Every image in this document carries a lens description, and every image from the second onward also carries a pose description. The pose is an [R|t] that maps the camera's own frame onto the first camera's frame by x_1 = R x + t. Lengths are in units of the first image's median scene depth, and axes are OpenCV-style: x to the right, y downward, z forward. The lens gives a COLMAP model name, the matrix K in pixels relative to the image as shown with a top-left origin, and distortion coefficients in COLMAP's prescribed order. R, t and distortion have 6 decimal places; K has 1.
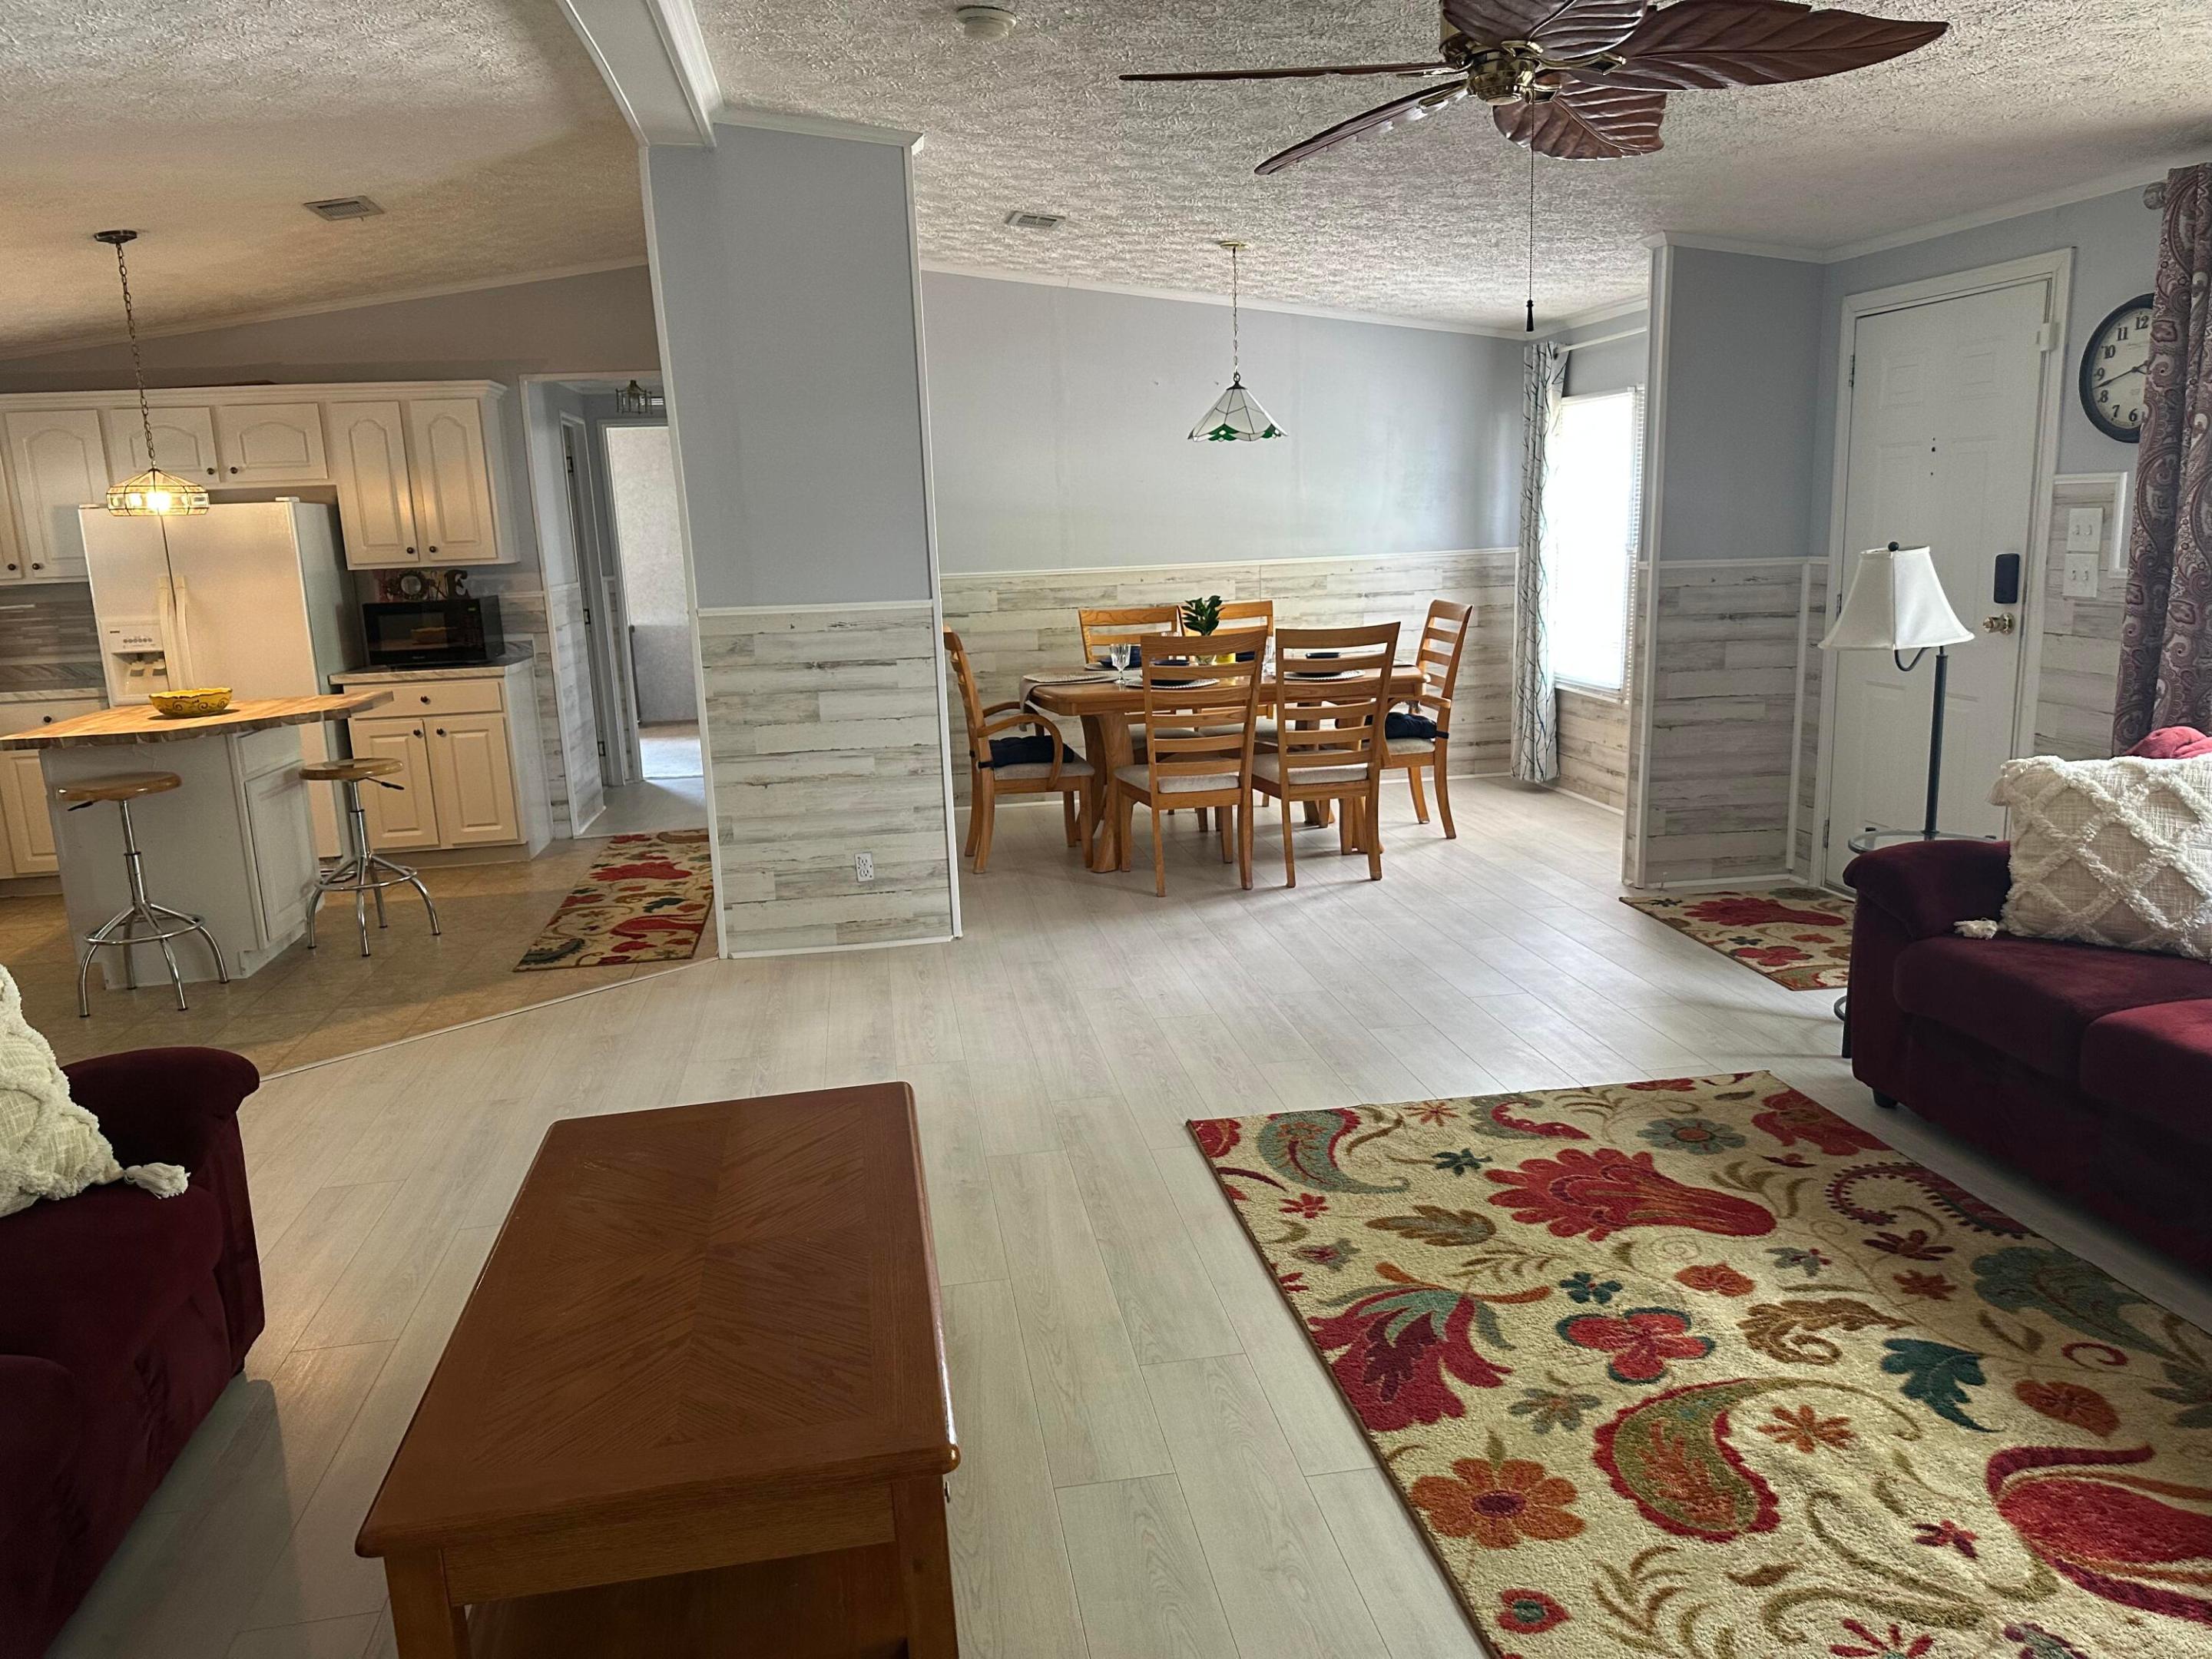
lens RADIAL K [[1554.5, 0, 1089.4], [0, 1554.5, 824.1], [0, 0, 1]] dist [0.076252, -0.082880]
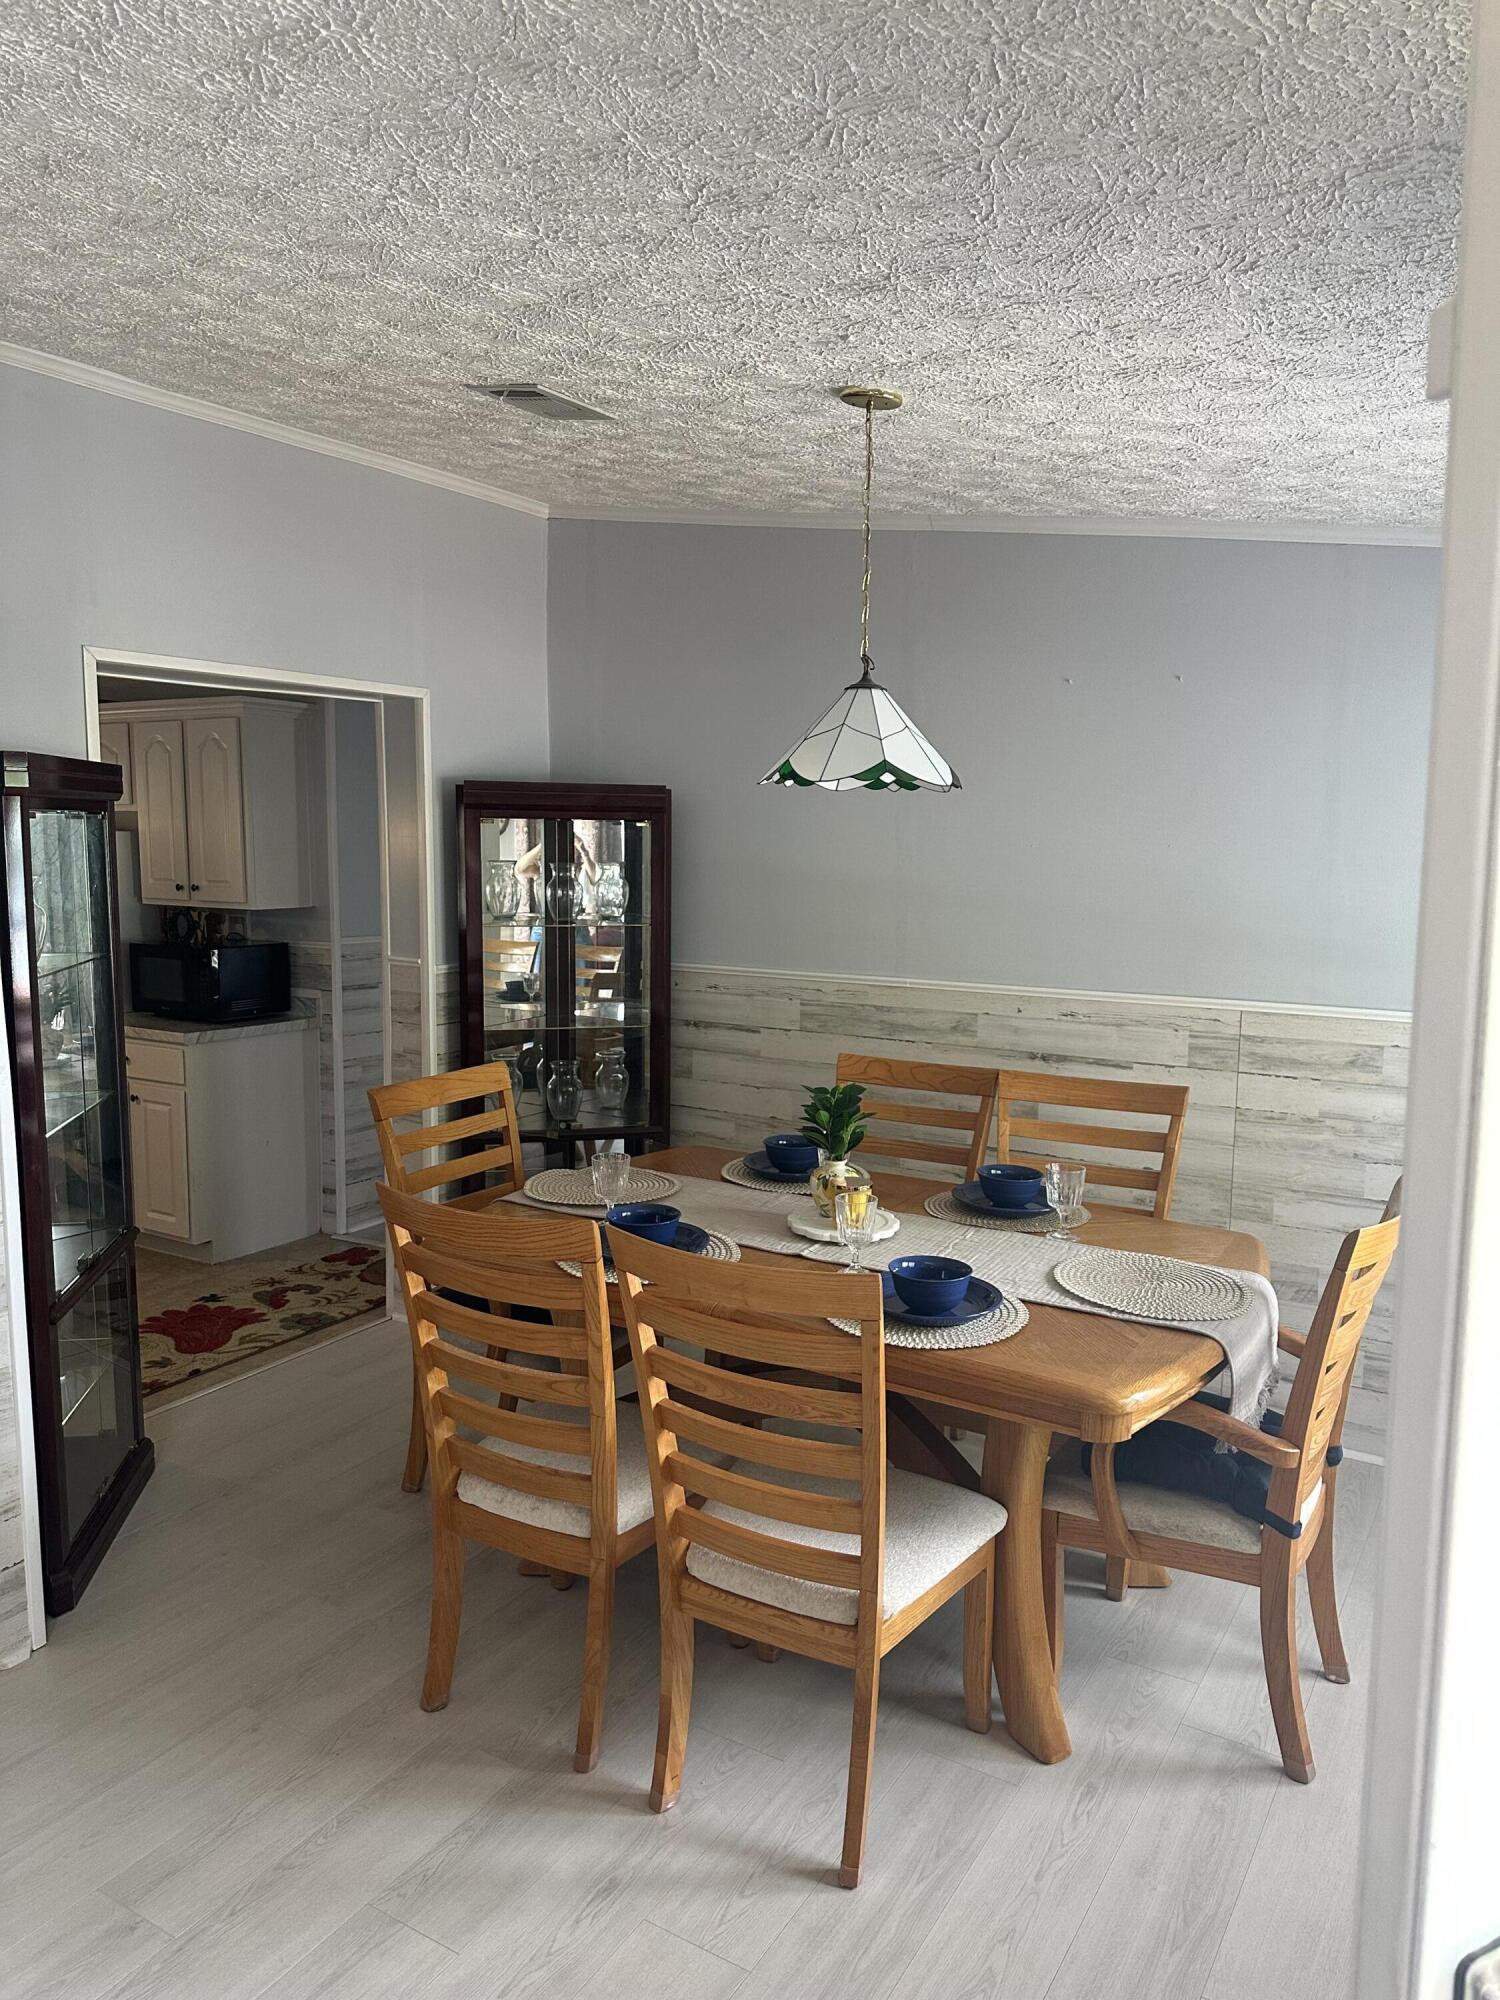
lens RADIAL K [[1414.1, 0, 750.0], [0, 1414.1, 1000.0], [0, 0, 1]] dist [0.045417, -0.045270]
pose [[0.769589, 0.122695, -0.626641, 0.512745], [-0.165537, 0.986151, -0.010212, -0.250392], [0.616709, 0.111591, 0.779241, 0.936255]]
